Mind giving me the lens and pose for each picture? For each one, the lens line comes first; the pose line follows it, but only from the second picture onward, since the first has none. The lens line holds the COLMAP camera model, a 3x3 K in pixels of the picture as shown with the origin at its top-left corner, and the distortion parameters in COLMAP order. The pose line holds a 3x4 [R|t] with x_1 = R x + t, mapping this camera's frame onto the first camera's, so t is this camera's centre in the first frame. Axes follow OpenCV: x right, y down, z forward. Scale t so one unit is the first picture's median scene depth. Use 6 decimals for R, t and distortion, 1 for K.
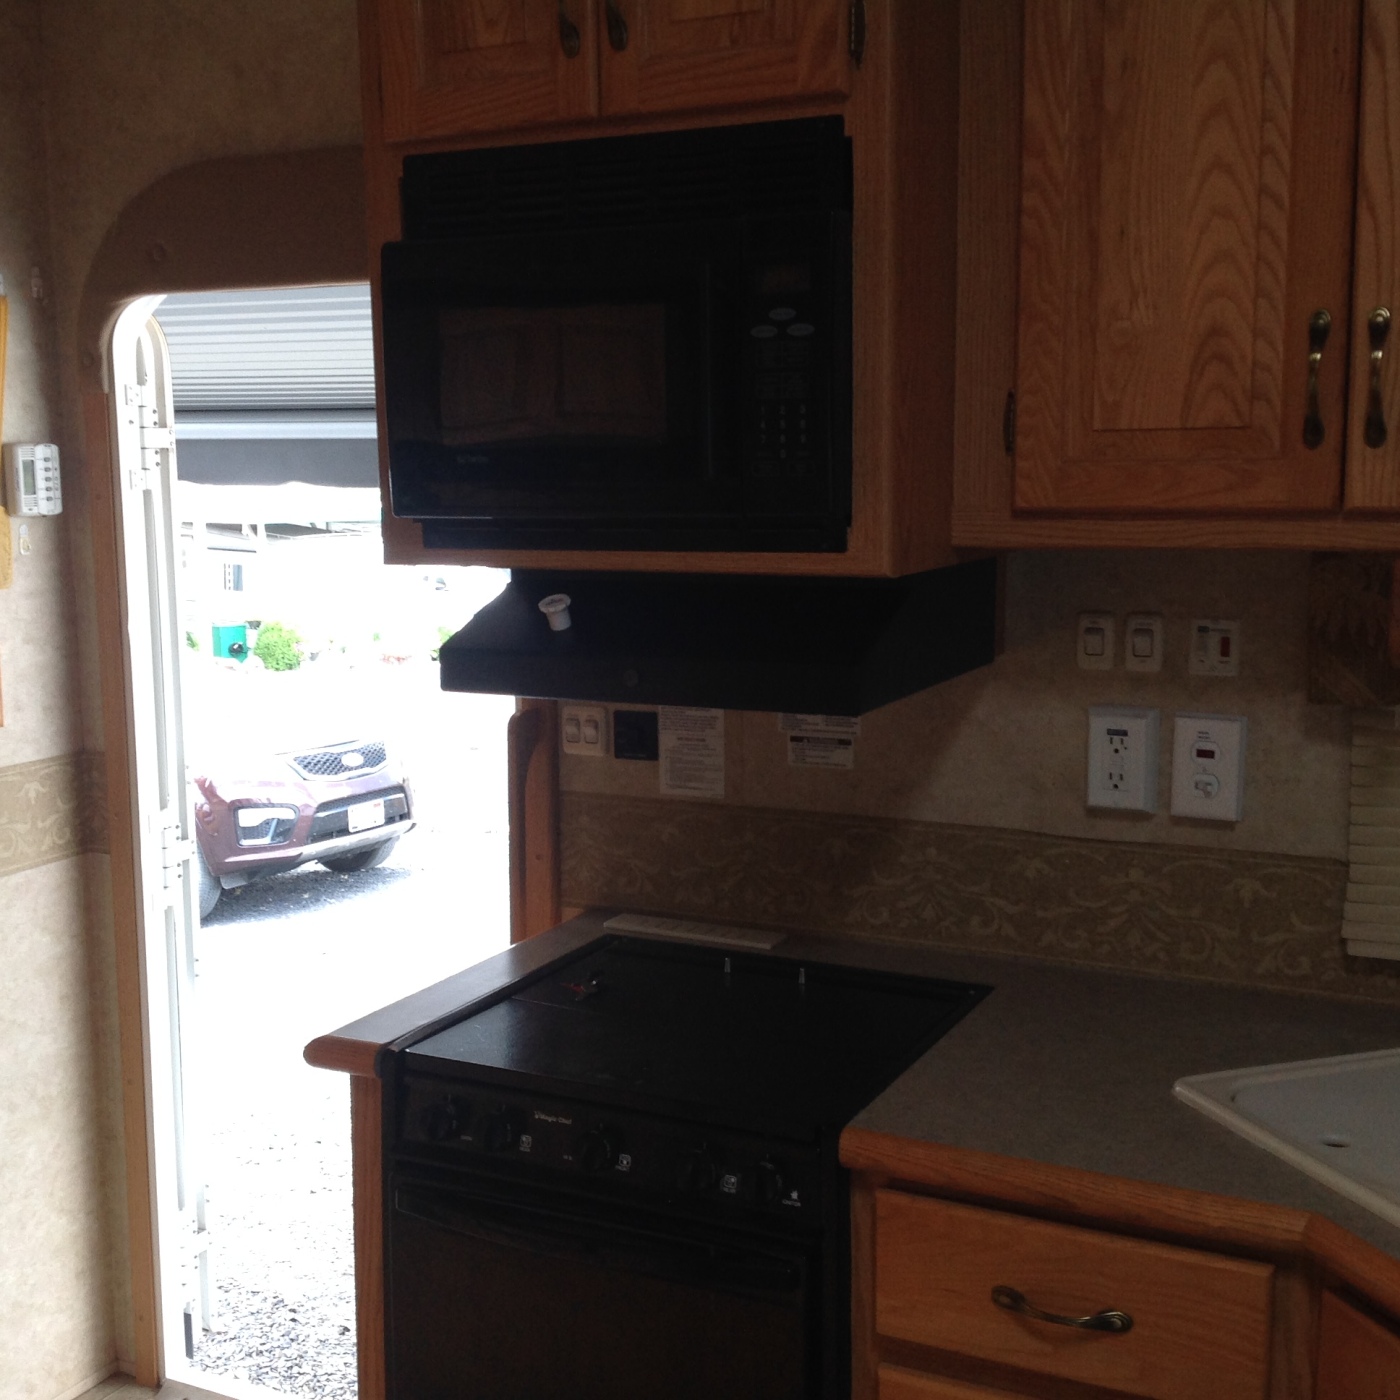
lens RADIAL K [[1771.3, 0, 700.0], [0, 1771.3, 700.0], [0, 0, 1]] dist [0.198944, -0.473297]
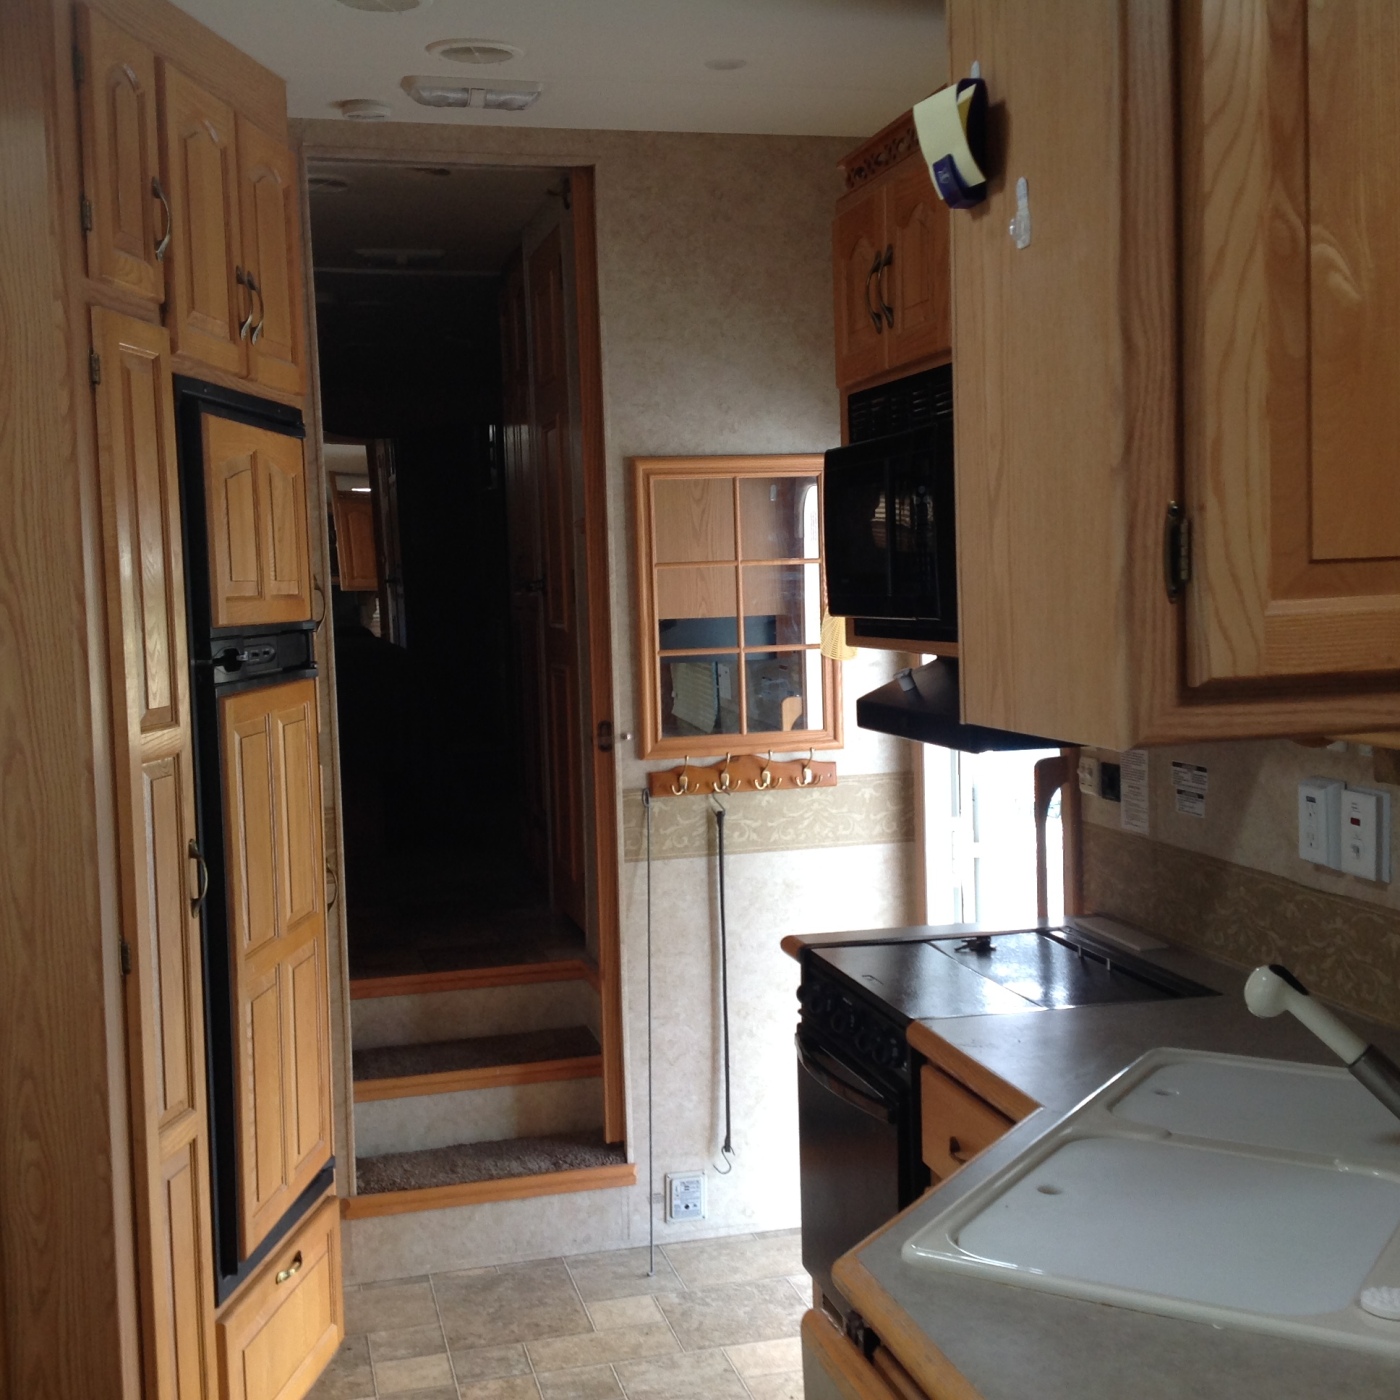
lens RADIAL K [[1771.3, 0, 700.0], [0, 1771.3, 700.0], [0, 0, 1]] dist [0.198944, -0.473297]
pose [[0.653809, 0.050501, -0.754973, 1.013336], [-0.090012, 0.995876, -0.011336, 0.002333], [0.751287, 0.075369, 0.655658, -0.139089]]
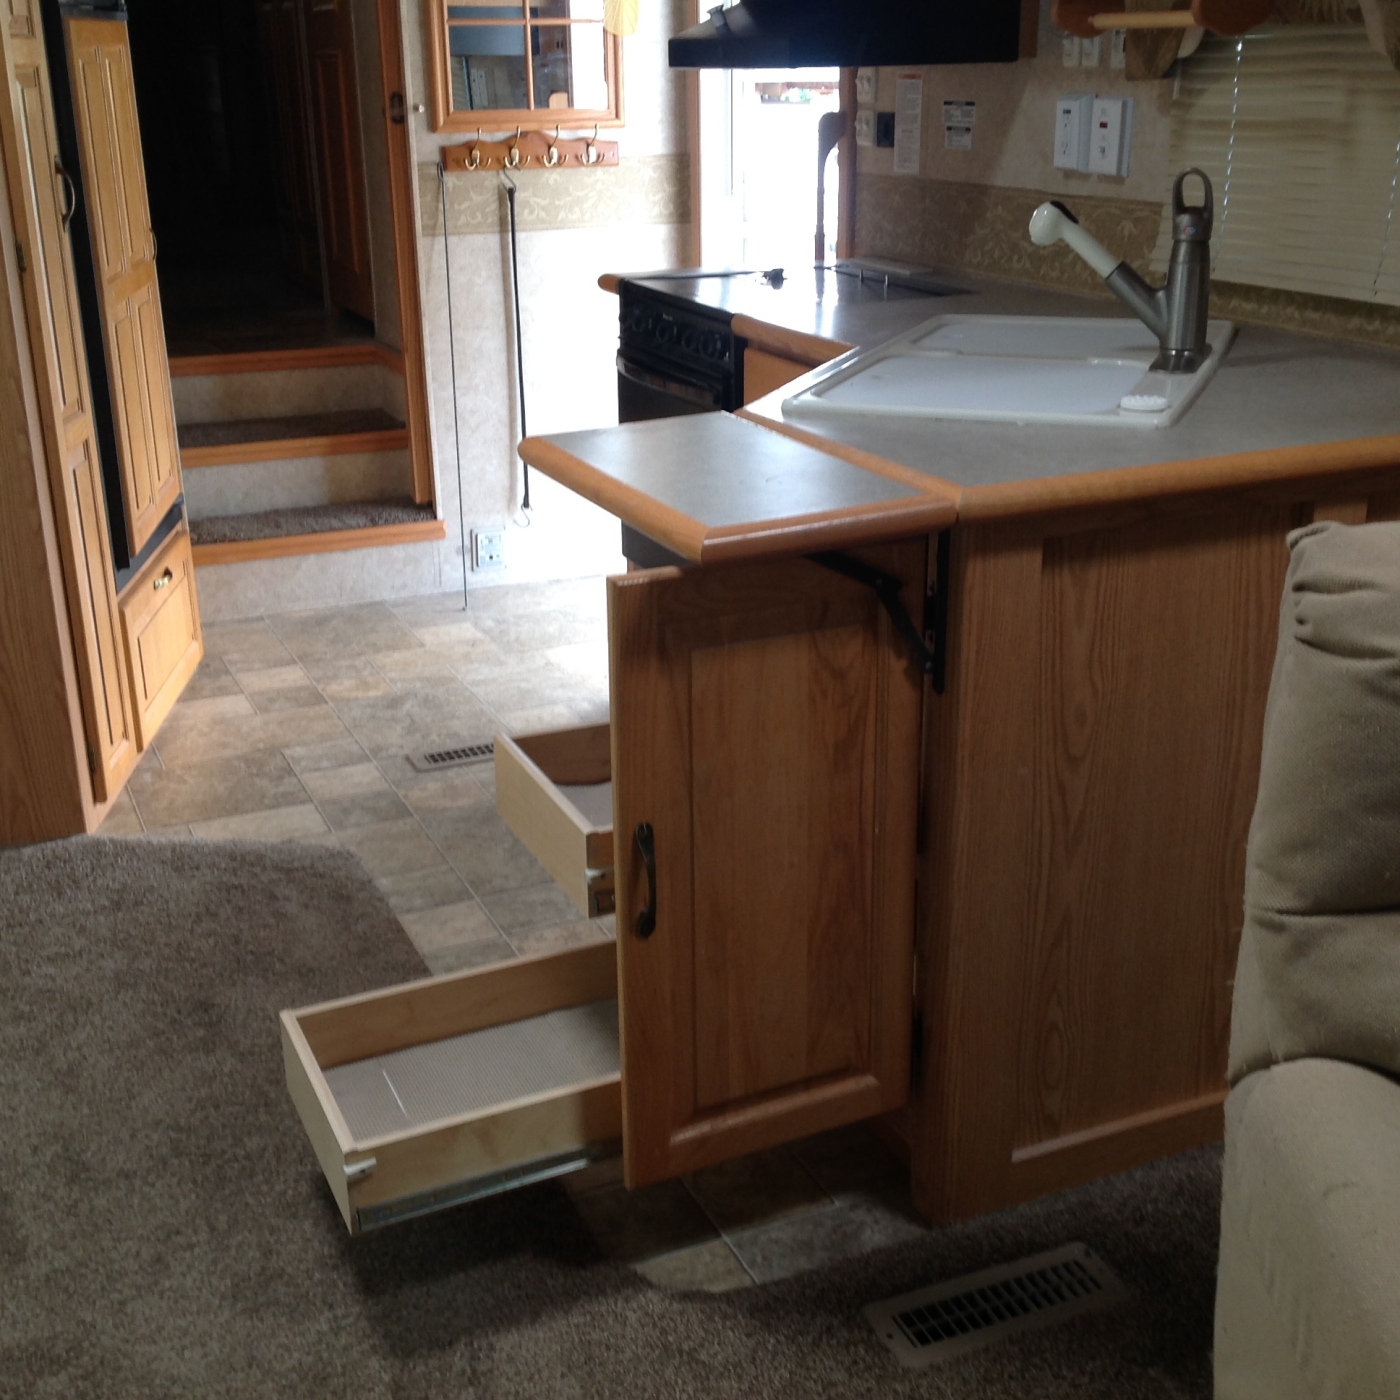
lens RADIAL K [[1773.7, 0, 709.1], [0, 1773.7, 704.4], [0, 0, 1]] dist [0.214262, -0.475410]
pose [[0.779330, 0.218906, -0.587133, 1.111342], [-0.088947, 0.966152, 0.242156, 0.173951], [0.620269, -0.136496, 0.772422, -0.424154]]
